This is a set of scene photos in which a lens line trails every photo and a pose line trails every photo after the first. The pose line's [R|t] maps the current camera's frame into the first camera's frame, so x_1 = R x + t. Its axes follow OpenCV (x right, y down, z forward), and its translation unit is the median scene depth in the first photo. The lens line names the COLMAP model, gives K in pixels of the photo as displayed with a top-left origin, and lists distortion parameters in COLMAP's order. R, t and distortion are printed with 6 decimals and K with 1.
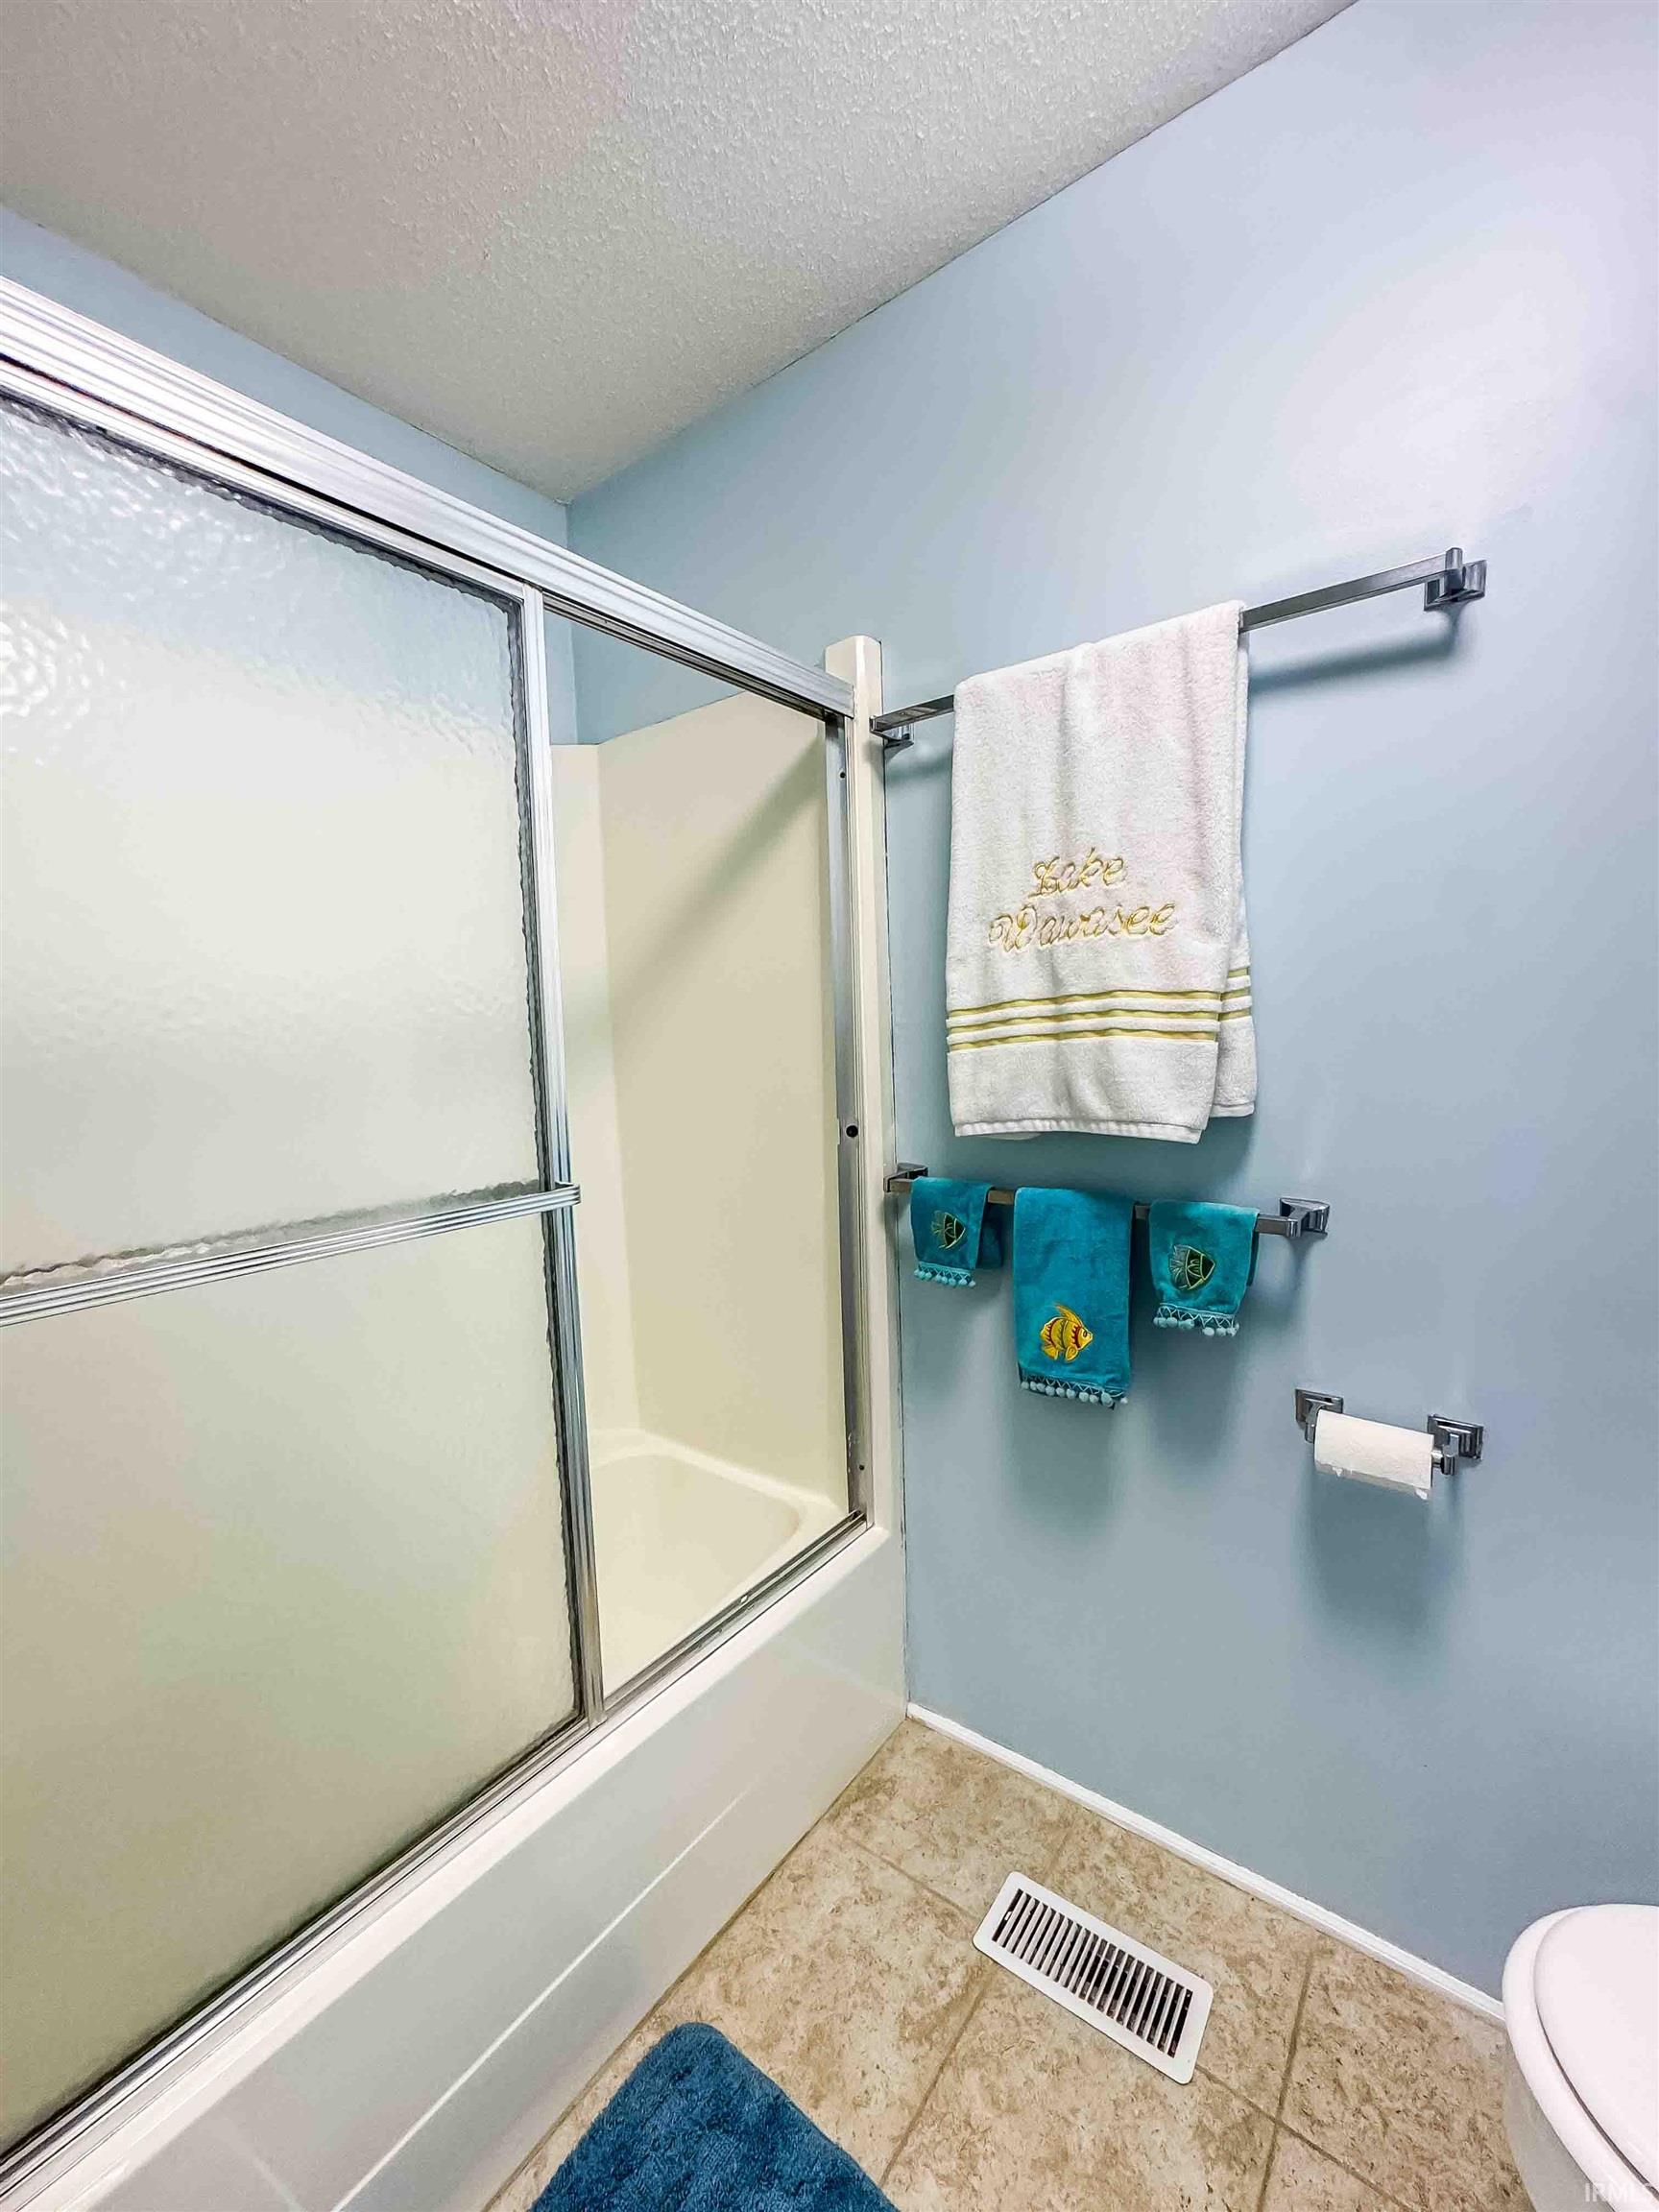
lens RADIAL K [[898.1, 0, 832.4], [0, 898.1, 1109.0], [0, 0, 1]] dist [-0.038650, 0.017754]
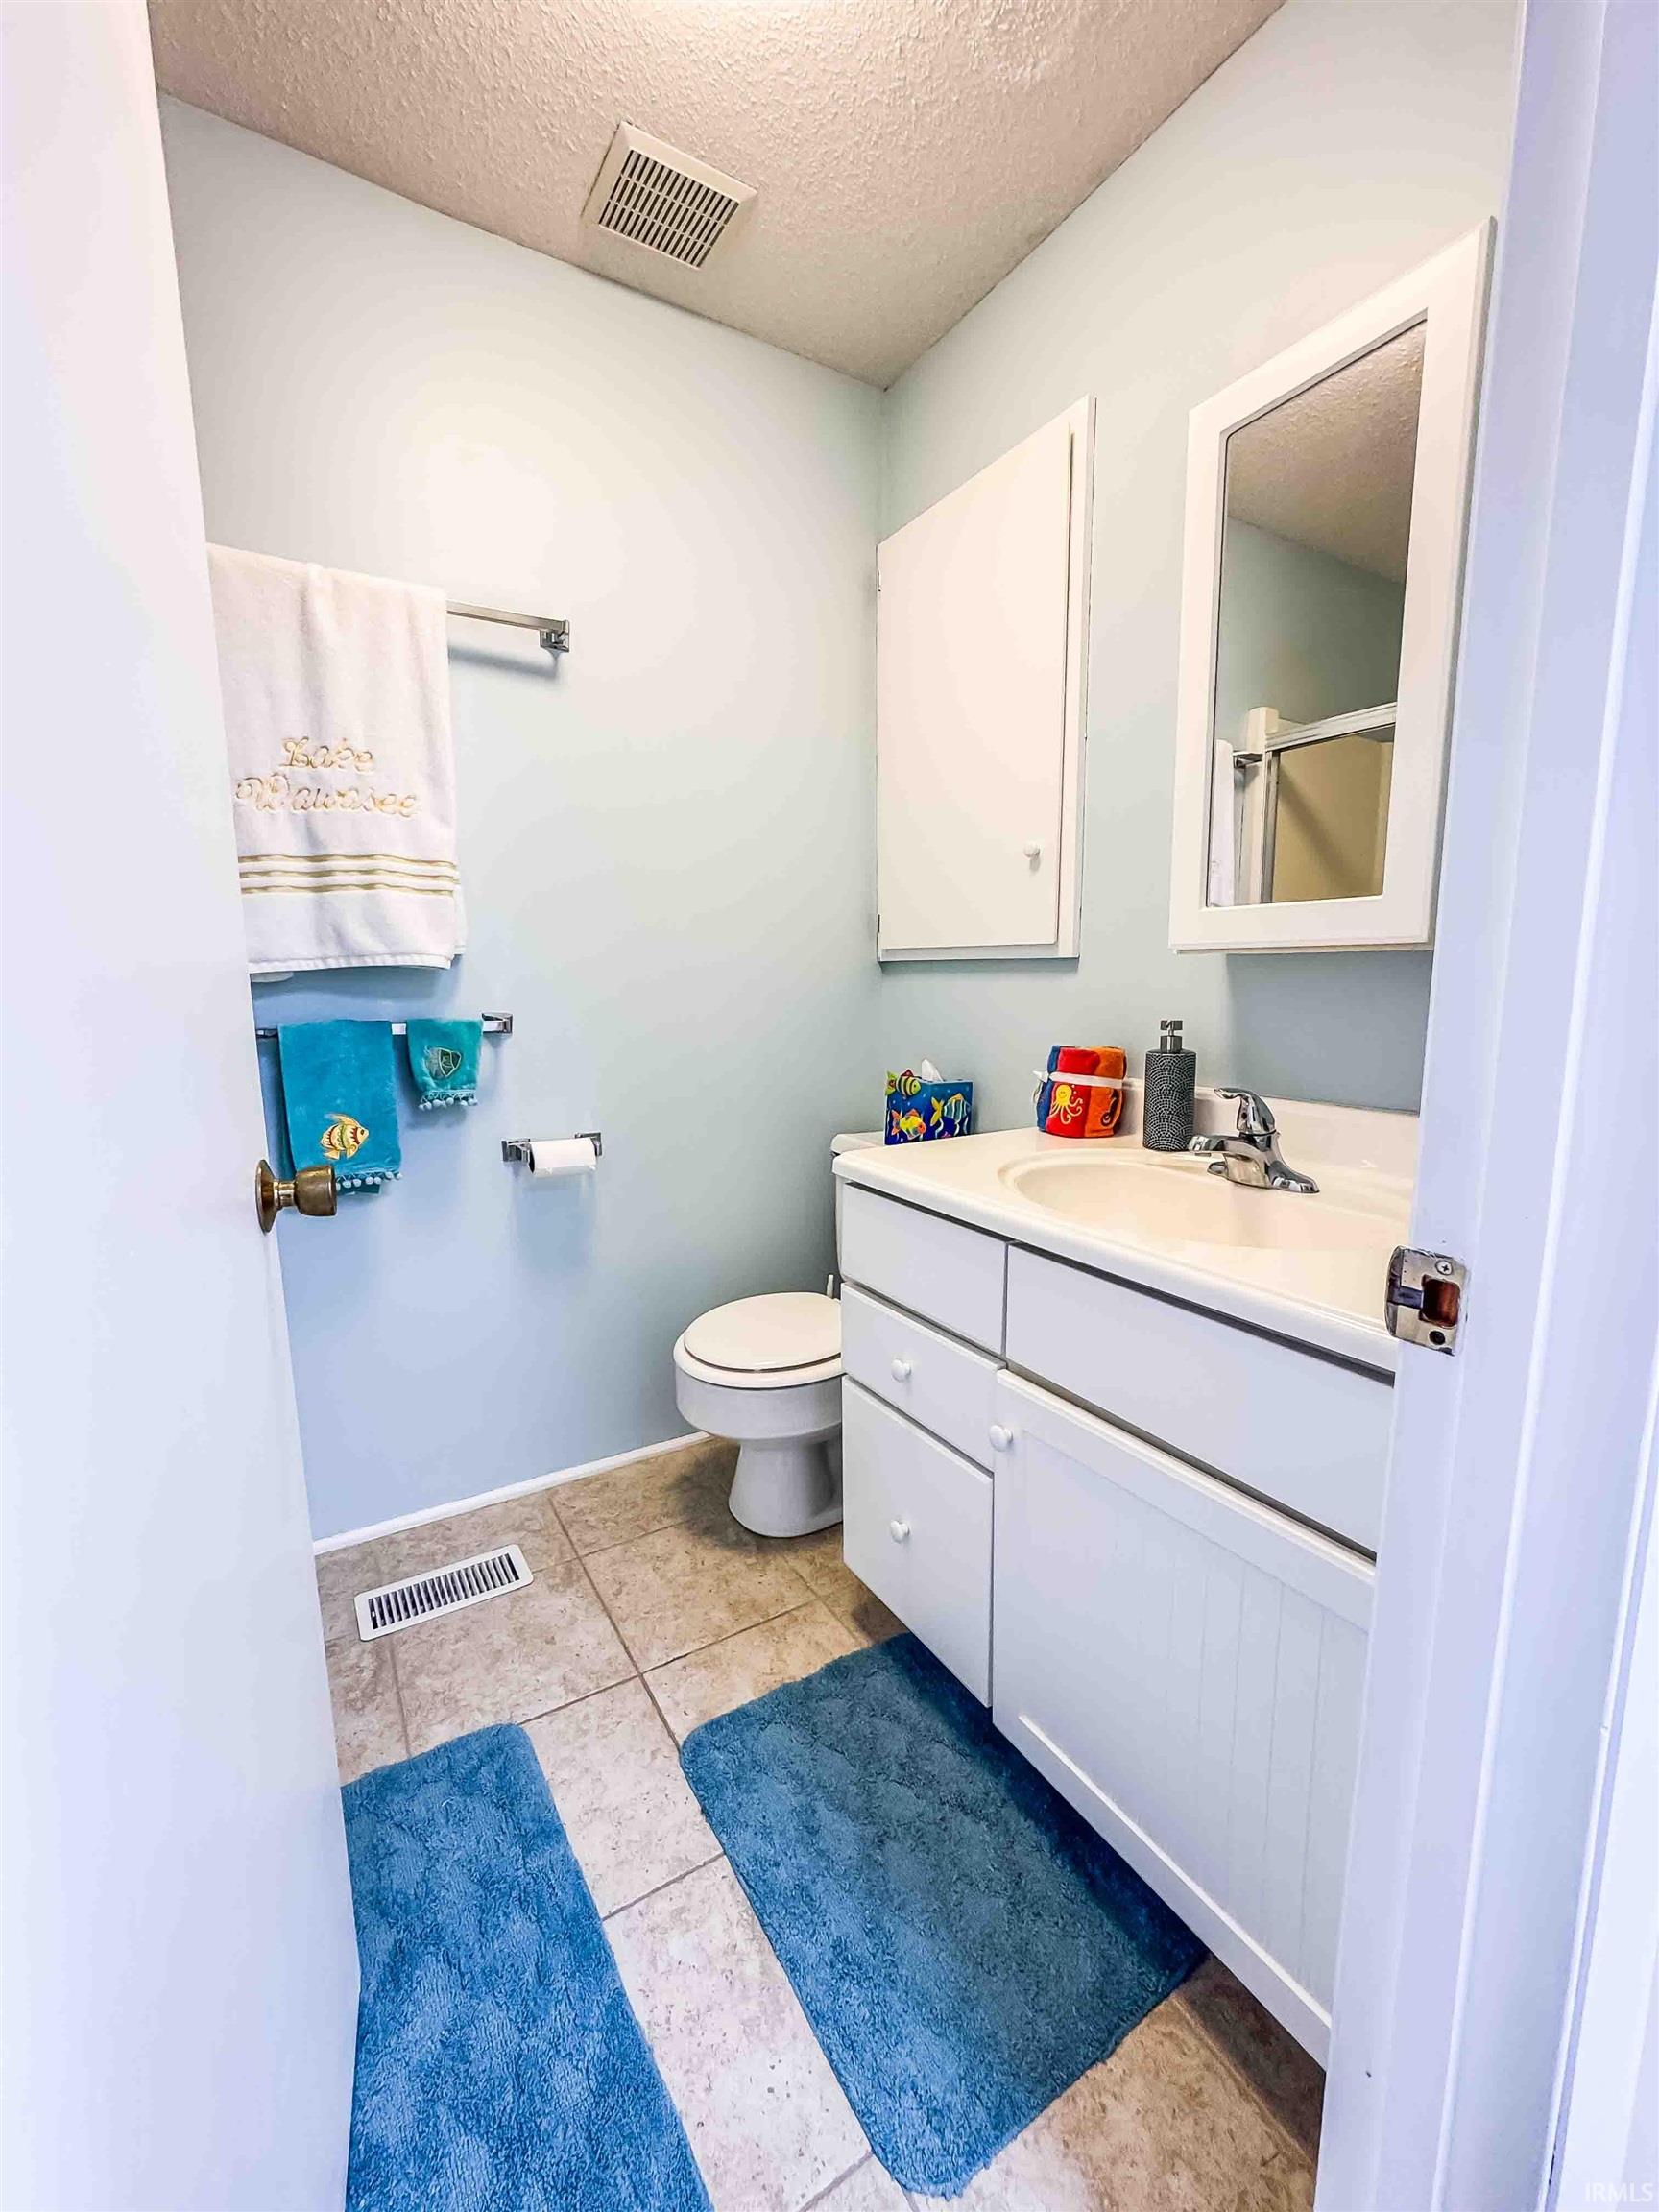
lens RADIAL K [[898.1, 0, 832.4], [0, 898.1, 1109.0], [0, 0, 1]] dist [-0.038650, 0.017754]
pose [[0.353585, -0.113048, 0.928546, -0.681908], [0.077916, 0.992780, 0.091198, 0.166611], [-0.932152, 0.040102, 0.359840, -0.072288]]
